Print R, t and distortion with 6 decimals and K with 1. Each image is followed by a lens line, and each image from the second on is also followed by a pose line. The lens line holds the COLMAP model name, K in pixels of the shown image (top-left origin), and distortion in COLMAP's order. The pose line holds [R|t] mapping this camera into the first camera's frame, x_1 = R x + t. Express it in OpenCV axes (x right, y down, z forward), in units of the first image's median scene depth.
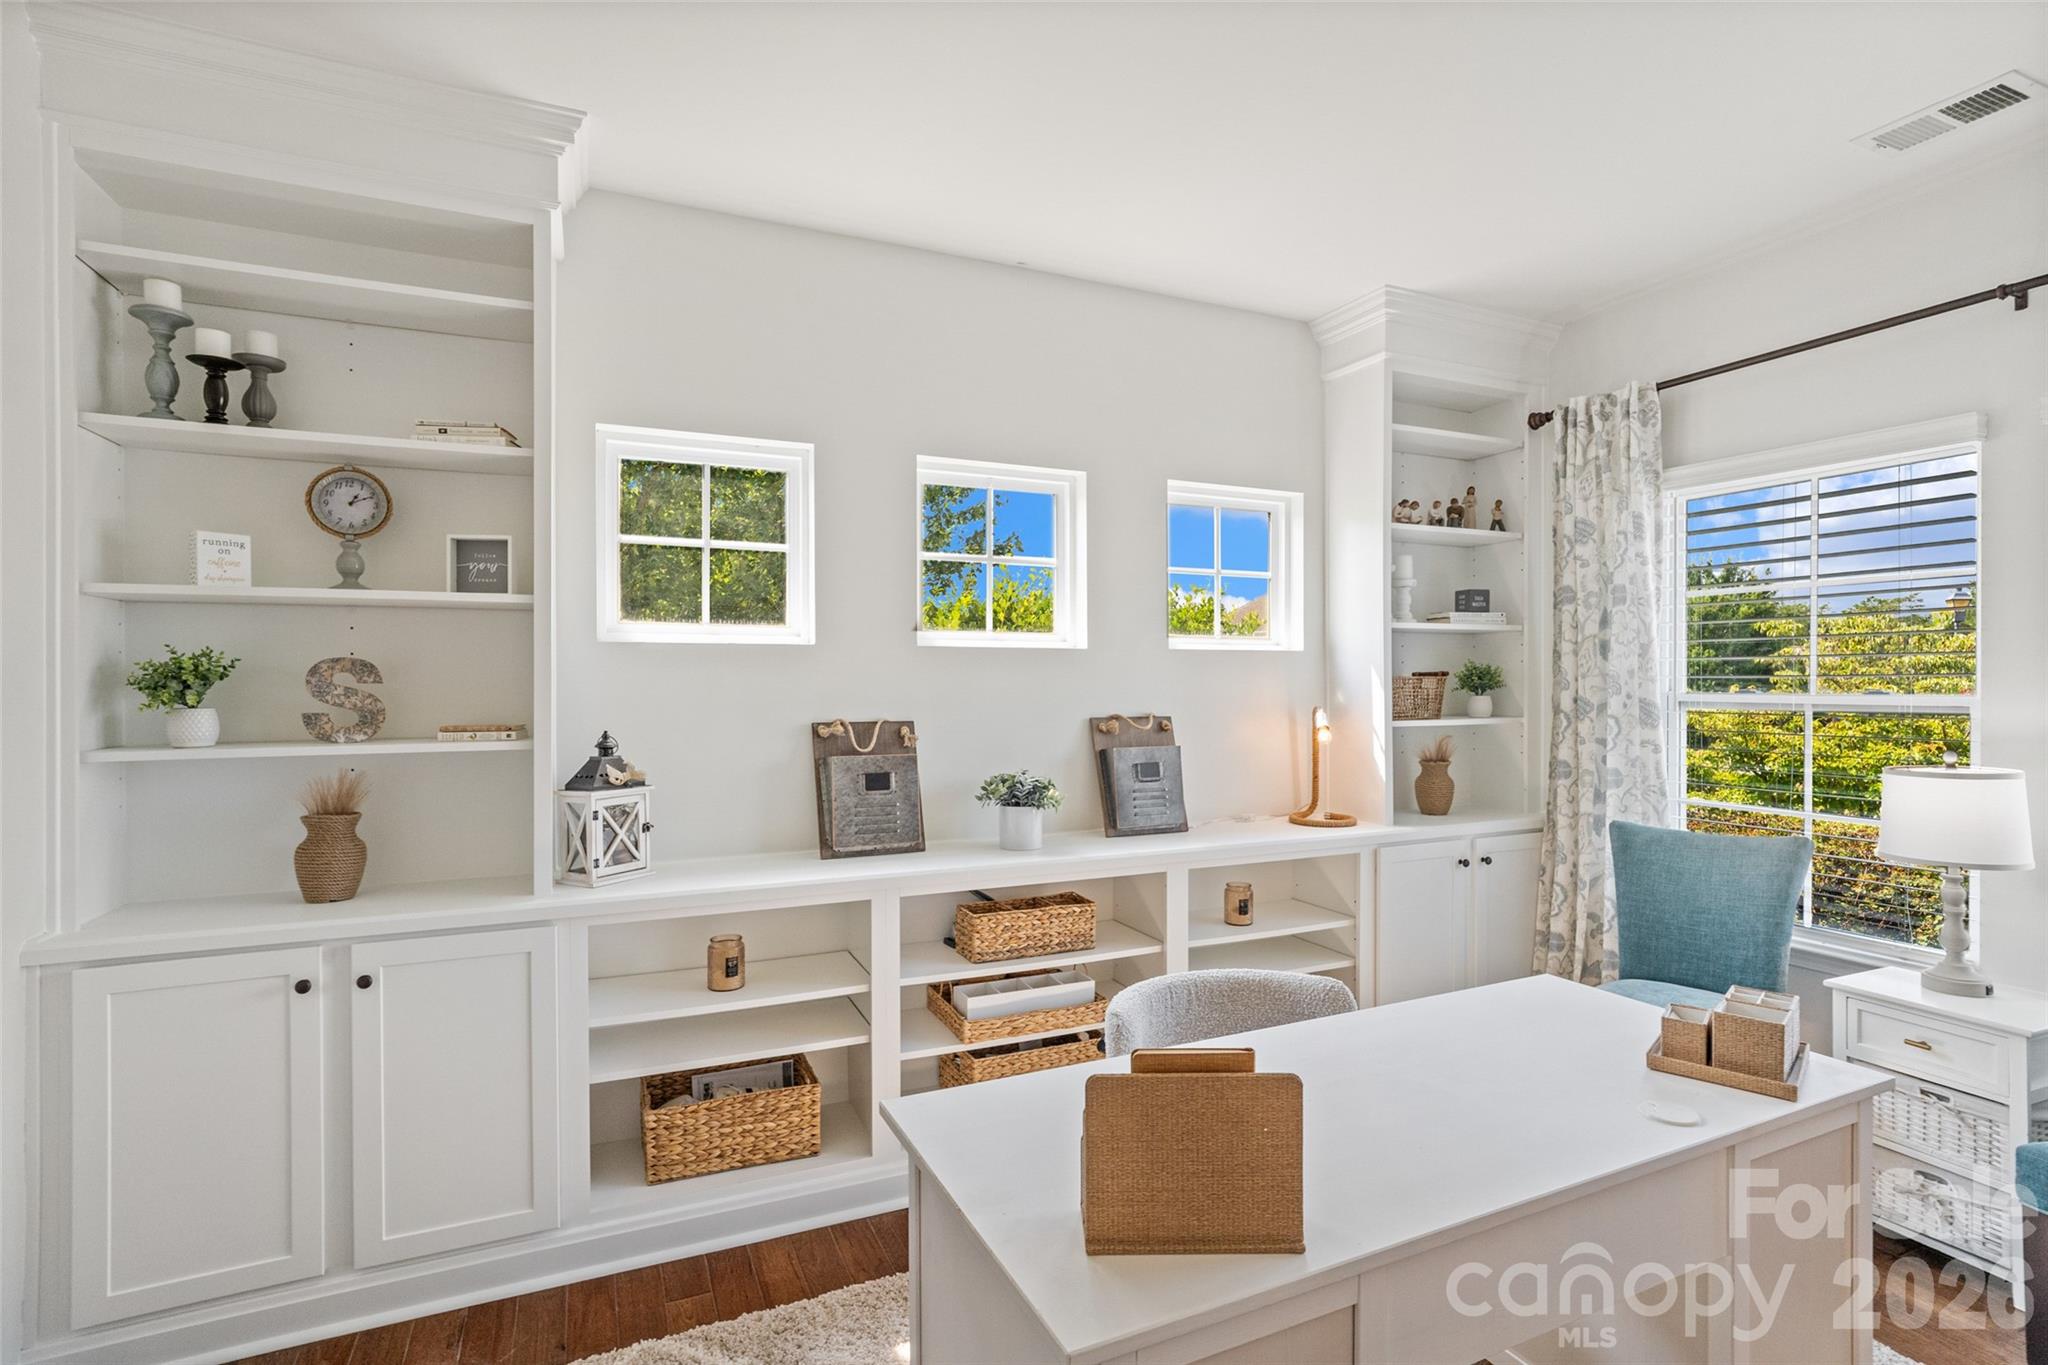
lens RADIAL K [[980.4, 0, 1024.0], [0, 980.4, 682.5], [0, 0, 1]] dist [-0.001595, 0.000351]
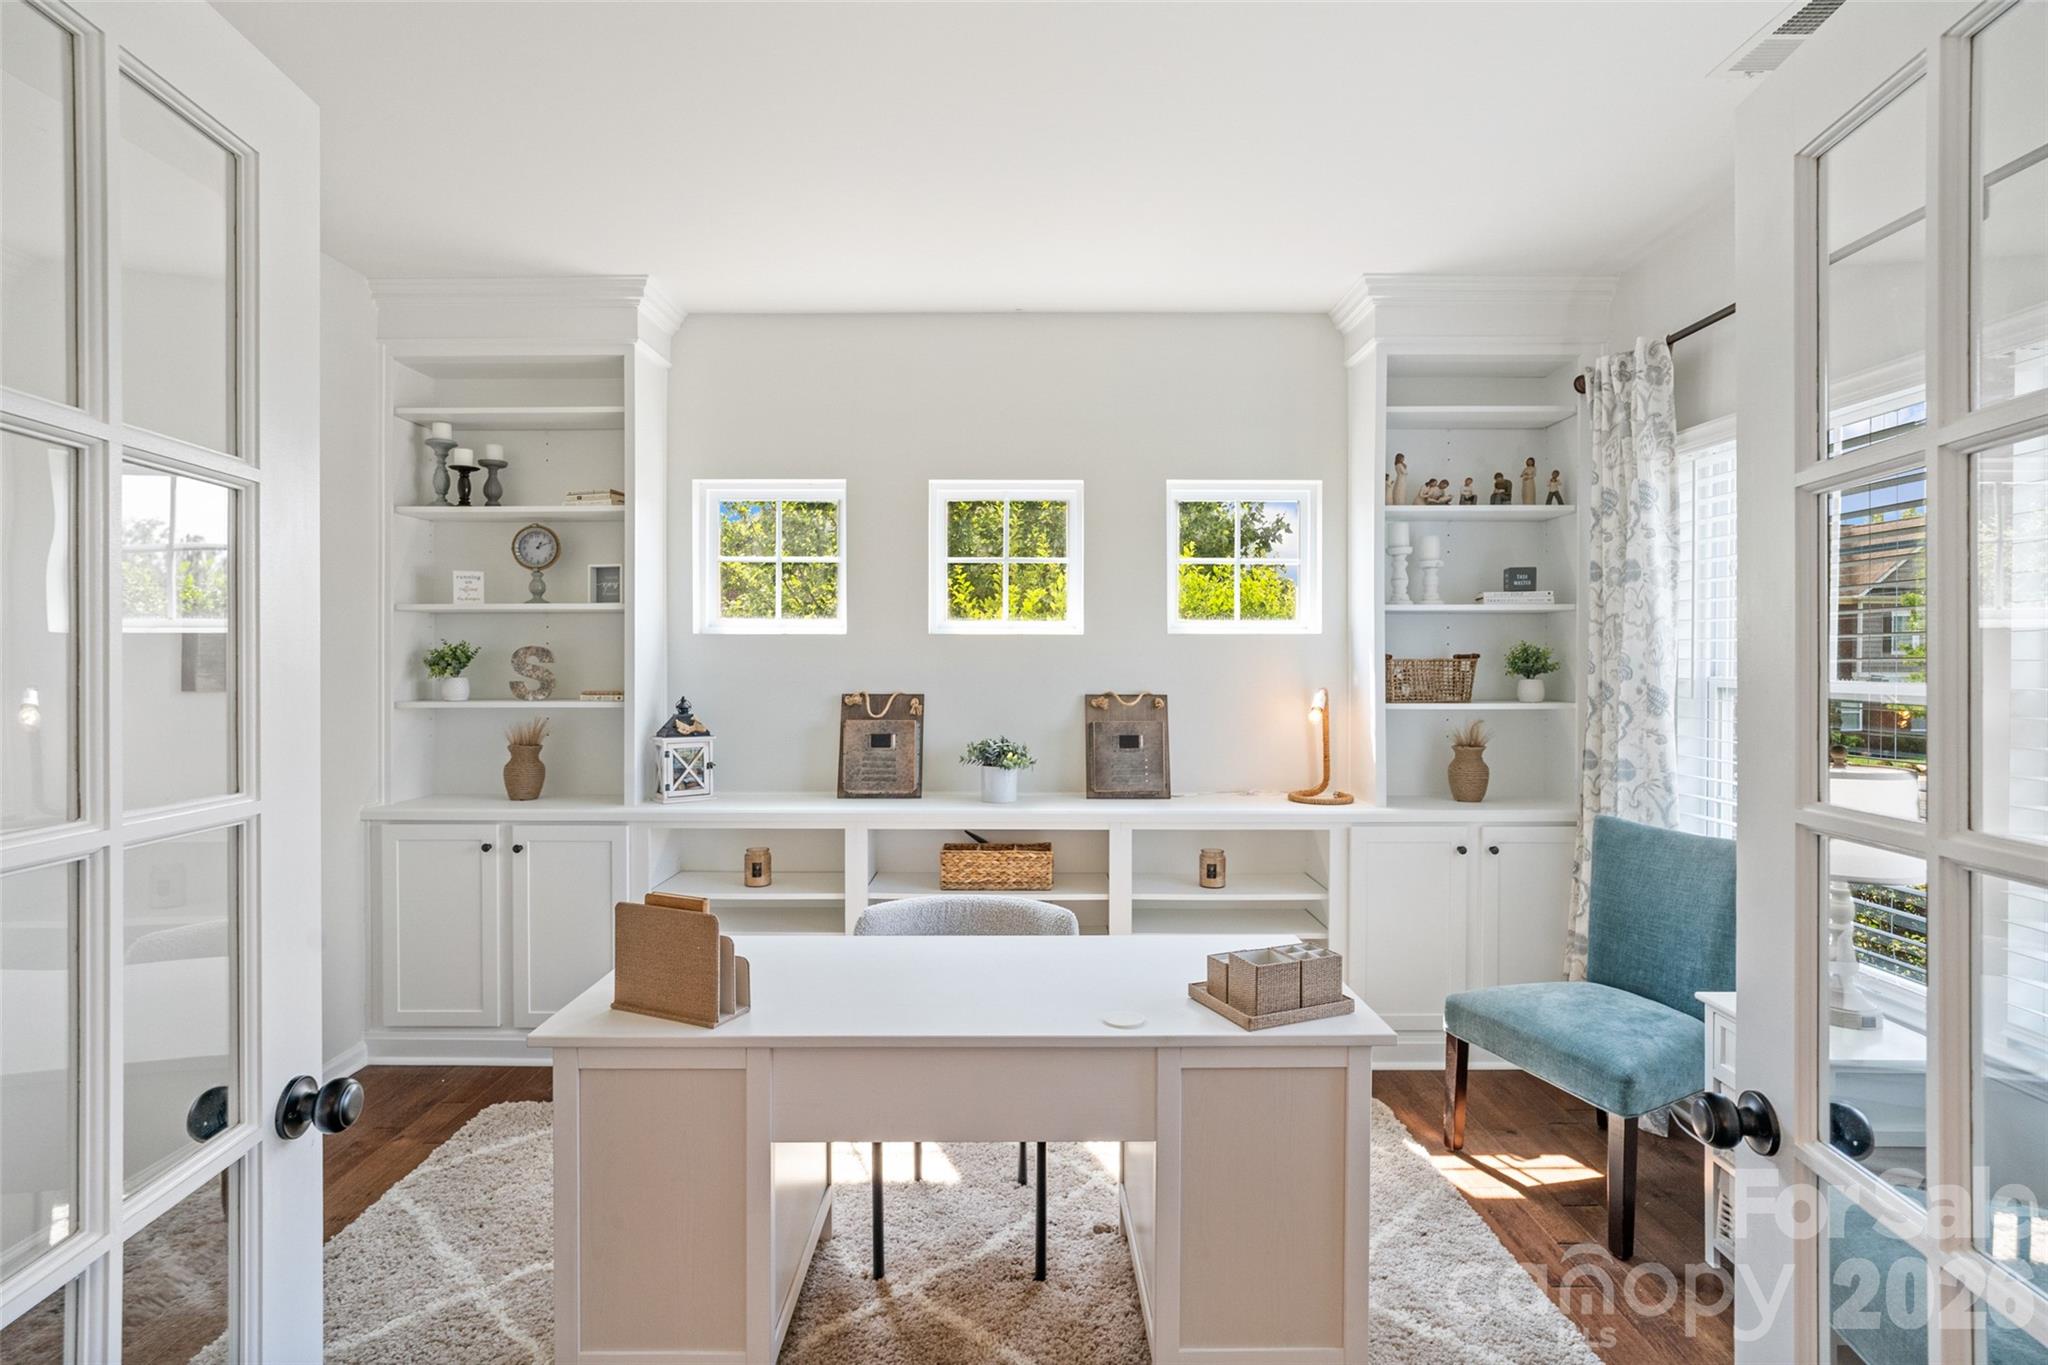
lens RADIAL K [[972.3, 0, 1023.5], [0, 972.3, 665.8], [0, 0, 1]] dist [-0.009754, -0.000672]
pose [[0.909411, 0.005149, -0.415868, 0.535683], [-0.003264, 0.999981, 0.005242, -0.003776], [0.415887, -0.003410, 0.909410, -0.071538]]
